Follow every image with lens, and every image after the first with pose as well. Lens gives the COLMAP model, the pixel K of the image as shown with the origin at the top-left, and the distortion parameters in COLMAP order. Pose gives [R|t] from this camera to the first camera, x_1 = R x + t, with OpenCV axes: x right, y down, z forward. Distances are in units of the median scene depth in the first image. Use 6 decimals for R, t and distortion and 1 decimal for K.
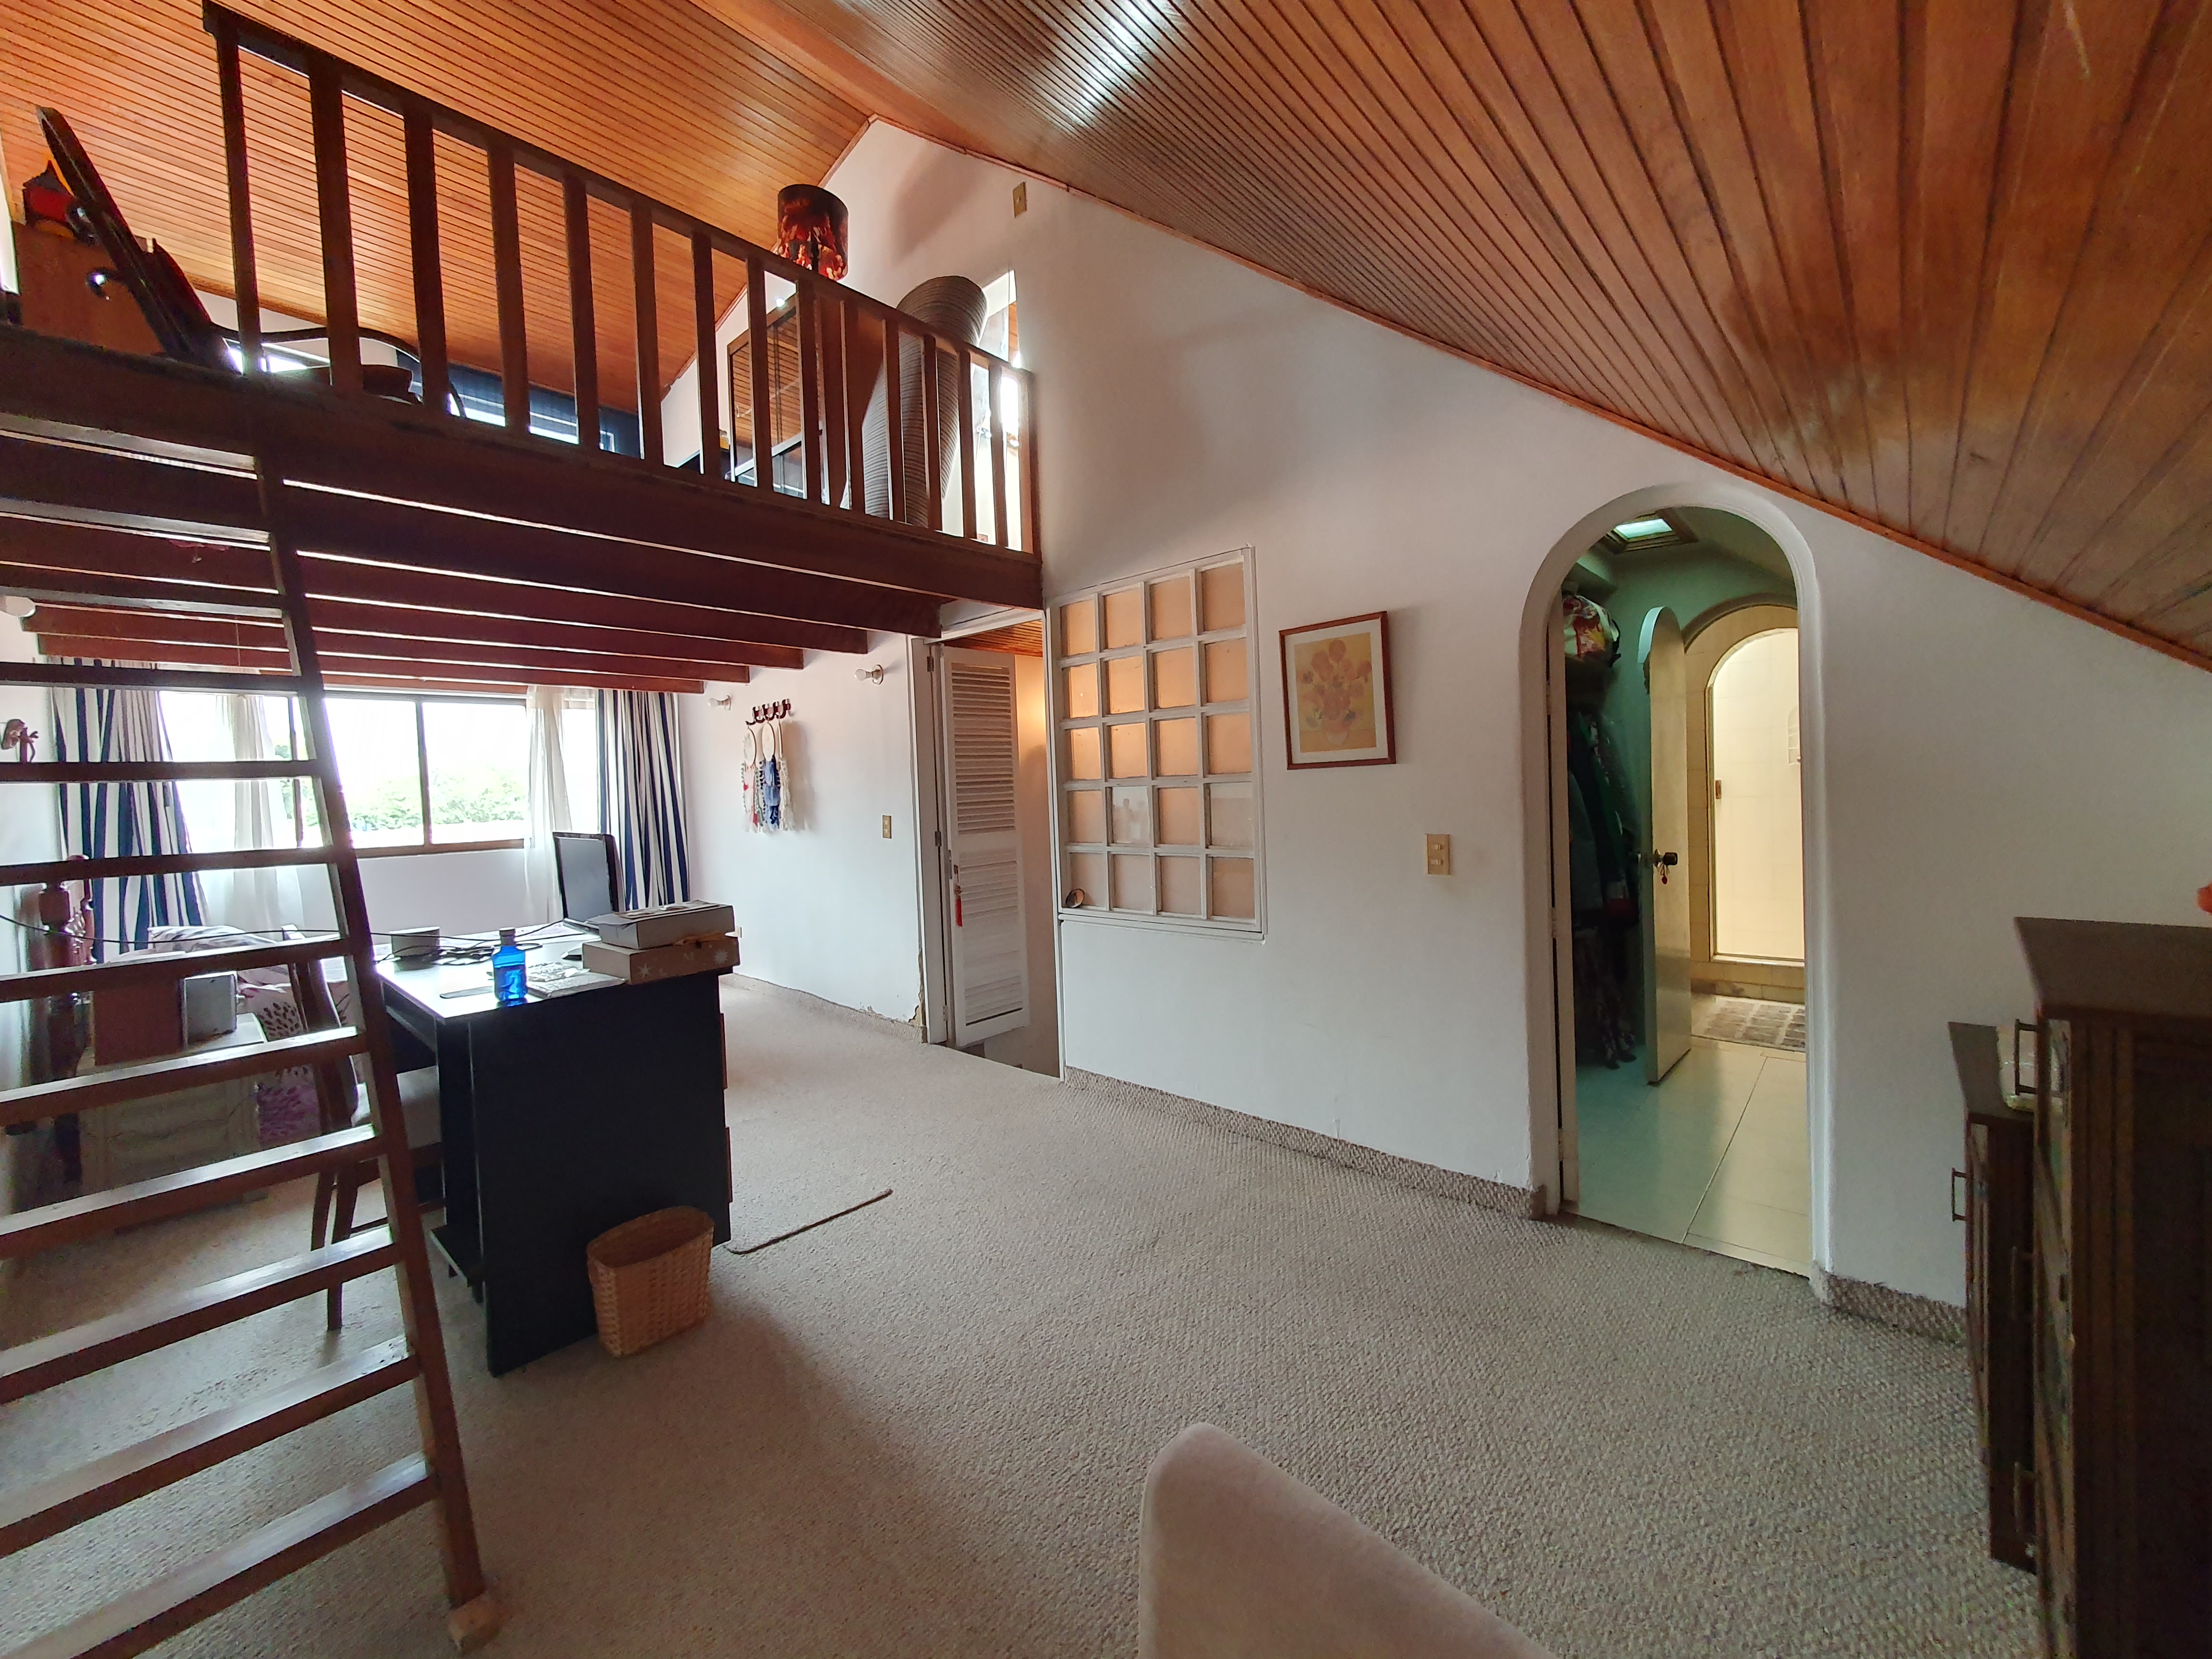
lens RADIAL K [[869.3, 0, 1123.3], [0, 869.3, 823.6], [0, 0, 1]] dist [0.007985, -0.000600]
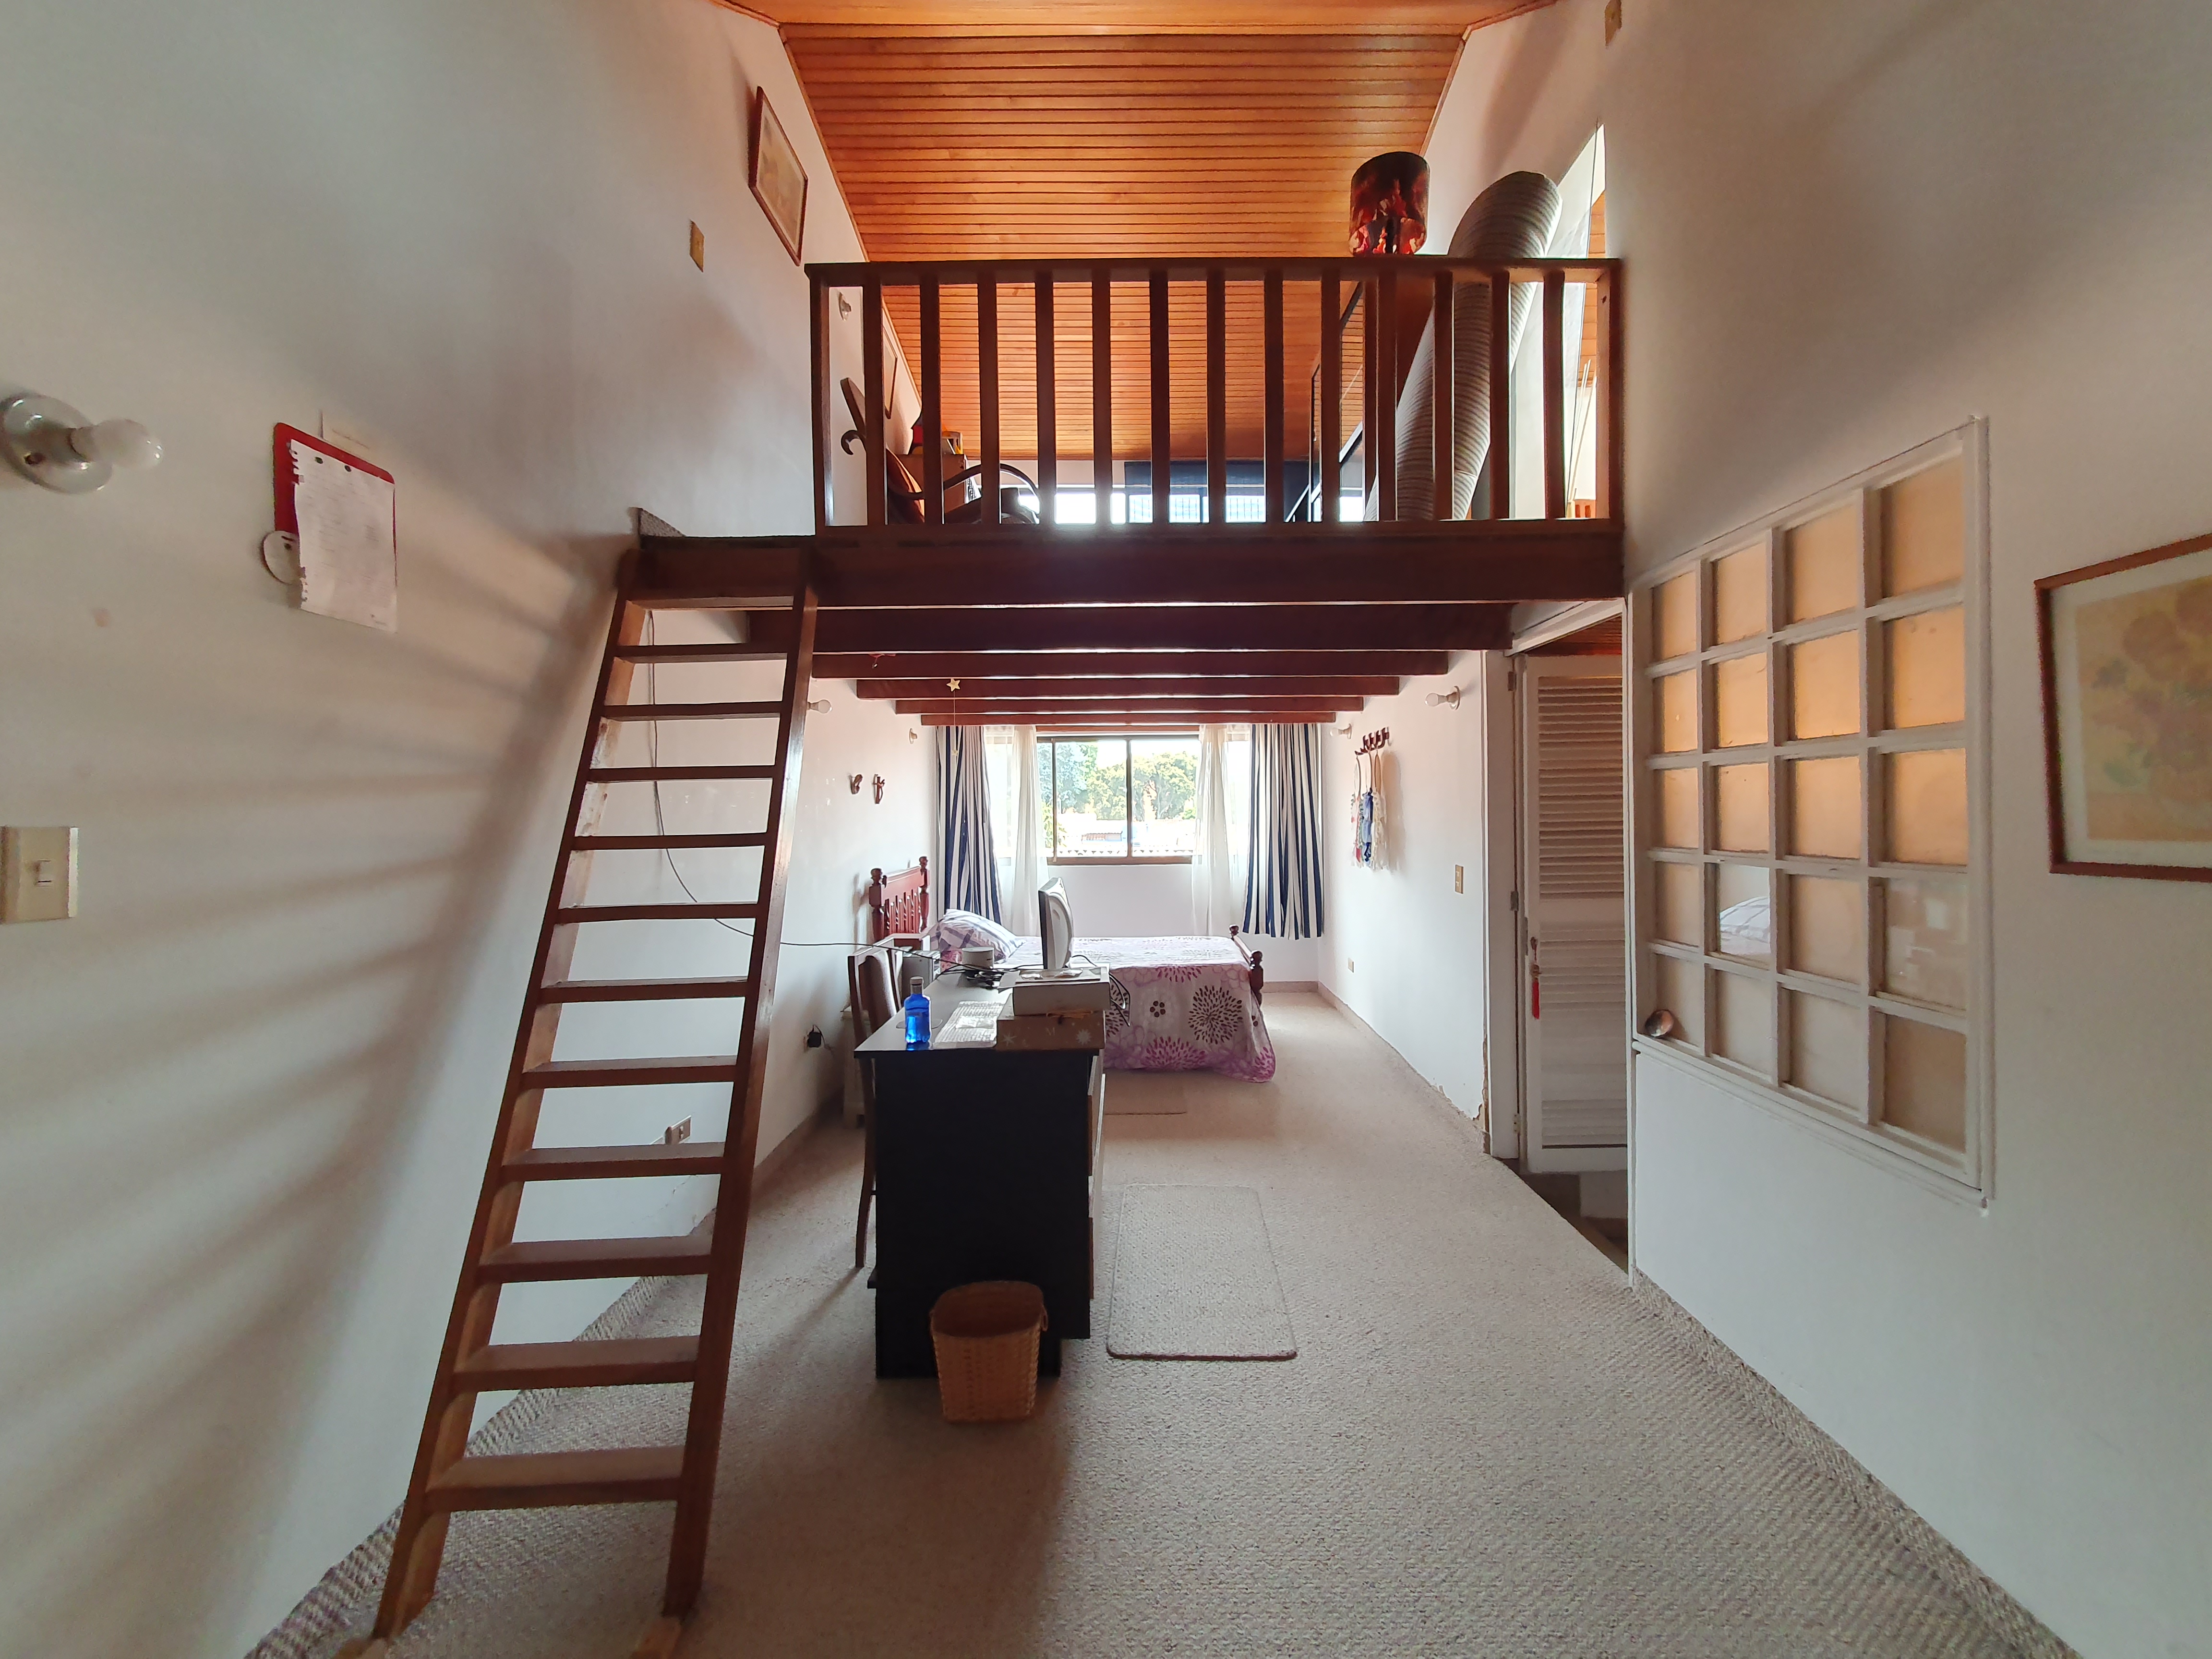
lens RADIAL K [[869.3, 0, 1120.6], [0, 869.3, 818.5], [0, 0, 1]] dist [0.007985, -0.000600]
pose [[0.670211, 0.034993, -0.741345, 0.164546], [-0.044576, 0.998982, 0.006856, -0.059164], [0.740830, 0.028451, 0.671089, 0.253900]]
